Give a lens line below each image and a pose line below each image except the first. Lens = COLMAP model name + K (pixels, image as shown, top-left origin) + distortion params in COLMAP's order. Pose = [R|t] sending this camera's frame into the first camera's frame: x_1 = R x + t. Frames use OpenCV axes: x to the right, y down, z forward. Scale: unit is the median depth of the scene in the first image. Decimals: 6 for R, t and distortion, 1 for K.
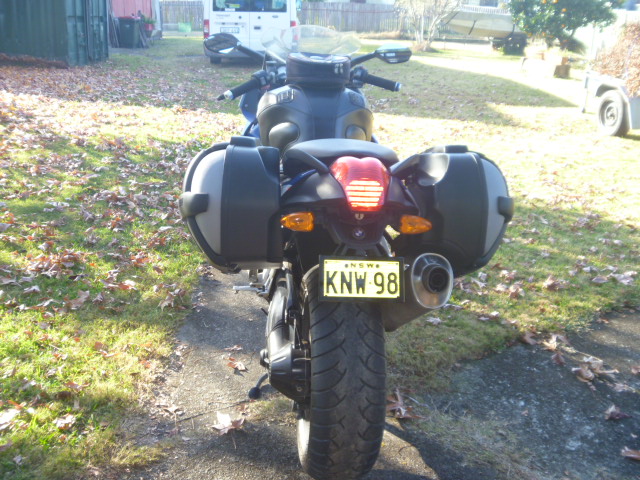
lens RADIAL K [[675.2, 0, 316.9], [0, 675.2, 241.7], [0, 0, 1]] dist [-0.112788, 0.023342]
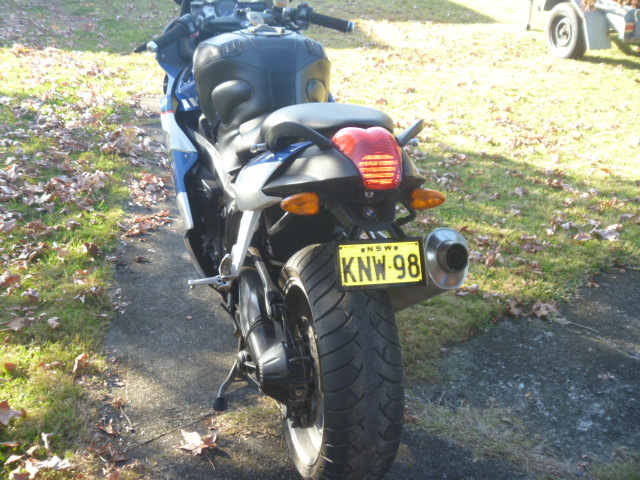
lens RADIAL K [[887.9, 0, 320.0], [0, 887.9, 240.0], [0, 0, 1]] dist [-0.215346, 0.383482]
pose [[0.985053, -0.073802, 0.155642, -0.128142], [0.066844, 0.996536, 0.049479, -0.026471], [-0.158754, -0.038336, 0.986574, -0.103145]]
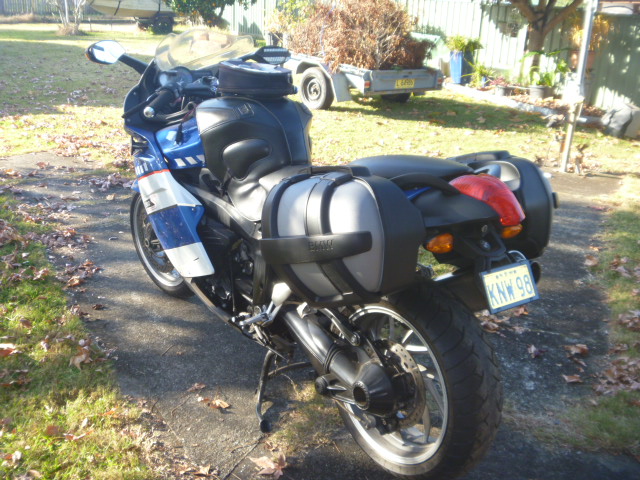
lens RADIAL K [[675.2, 0, 316.9], [0, 675.2, 241.7], [0, 0, 1]] dist [-0.112788, 0.023342]
pose [[0.843900, -0.171429, 0.508375, -0.479190], [0.153515, 0.985114, 0.077356, -0.095888], [-0.514069, 0.012762, 0.857654, 0.152048]]
